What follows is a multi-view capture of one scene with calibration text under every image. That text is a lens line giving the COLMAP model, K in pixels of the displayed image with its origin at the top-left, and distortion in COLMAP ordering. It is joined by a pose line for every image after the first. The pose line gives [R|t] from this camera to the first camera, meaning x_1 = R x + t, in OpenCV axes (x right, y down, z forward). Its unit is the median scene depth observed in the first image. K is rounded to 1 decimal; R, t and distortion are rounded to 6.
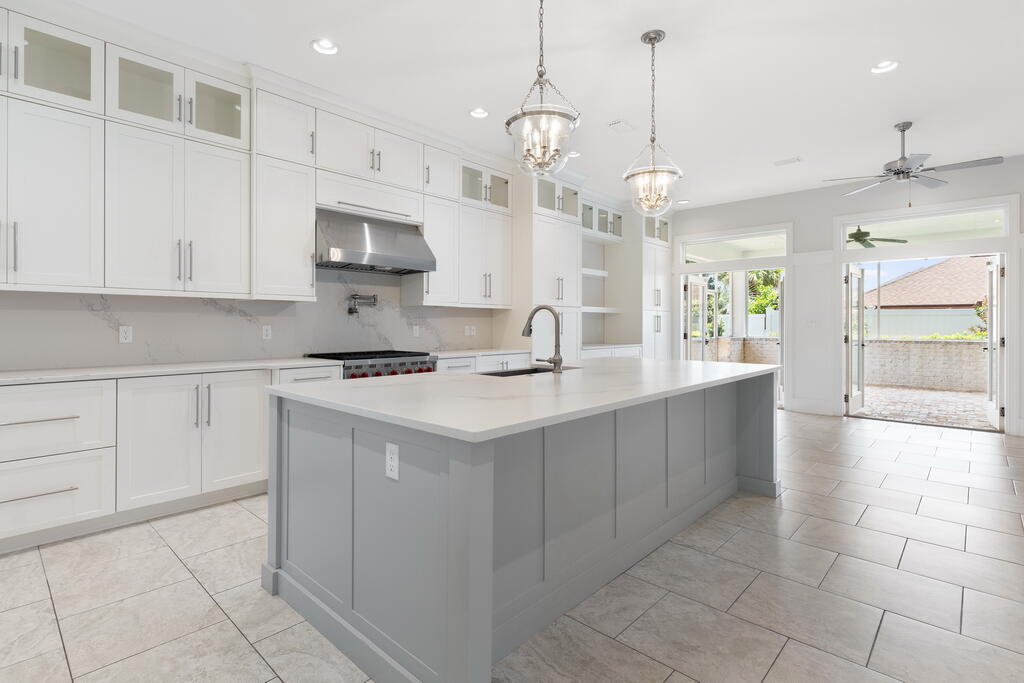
lens RADIAL K [[503.7, 0, 528.3], [0, 503.7, 322.1], [0, 0, 1]] dist [0.002935, 0.000586]
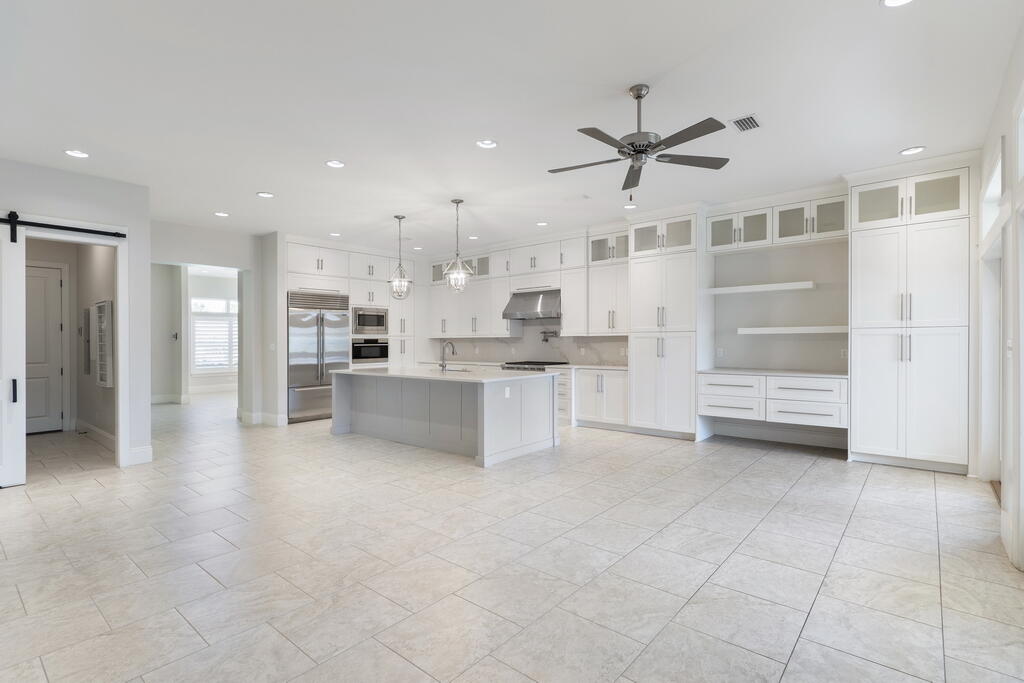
lens RADIAL K [[483.5, 0, 499.7], [0, 483.5, 348.9], [0, 0, 1]] dist [0.002458, -0.000659]
pose [[0.017084, 0.014913, -0.999743, 1.478490], [0.013238, 0.999798, 0.015140, -0.018989], [0.999766, -0.013493, 0.016883, 0.798577]]
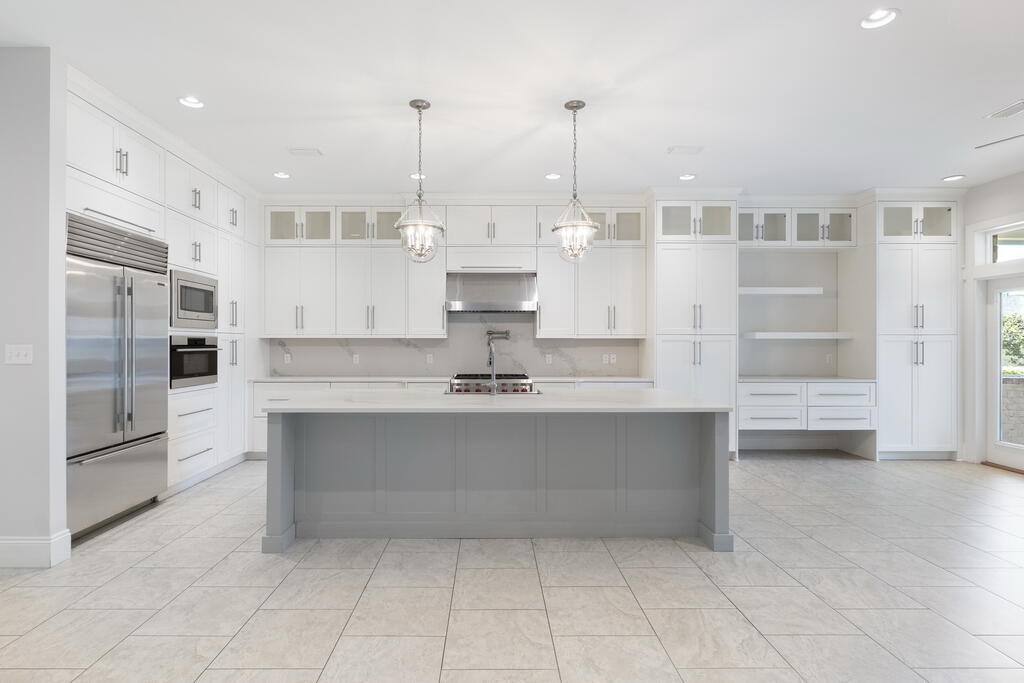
lens RADIAL K [[541.8, 0, 483.2], [0, 541.8, 343.1], [0, 0, 1]] dist [-0.000017, 0.001608]
pose [[0.666153, -0.003145, -0.745808, 0.716365], [0.004746, 0.999989, 0.000022, -0.022451], [0.745800, -0.003555, 0.666161, 0.026944]]
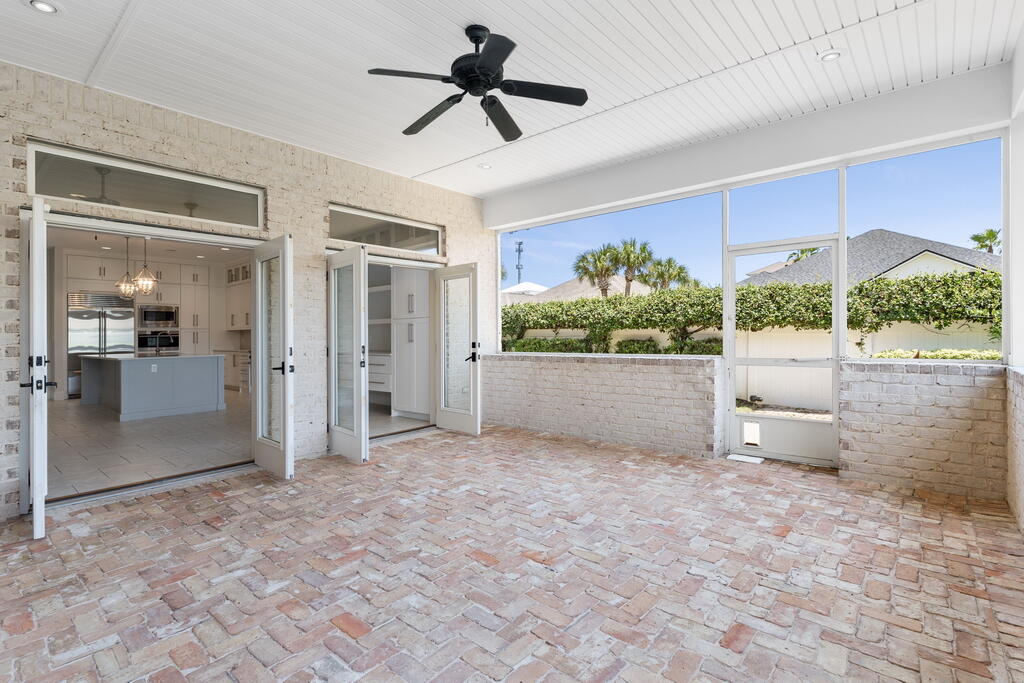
lens RADIAL K [[483.5, 0, 499.7], [0, 483.5, 348.9], [0, 0, 1]] dist [0.002458, -0.000659]
pose [[0.005511, 0.024186, -0.999692, 1.912769], [0.019409, 0.999517, 0.024289, 0.024070], [0.999796, -0.019537, 0.005039, 1.965512]]
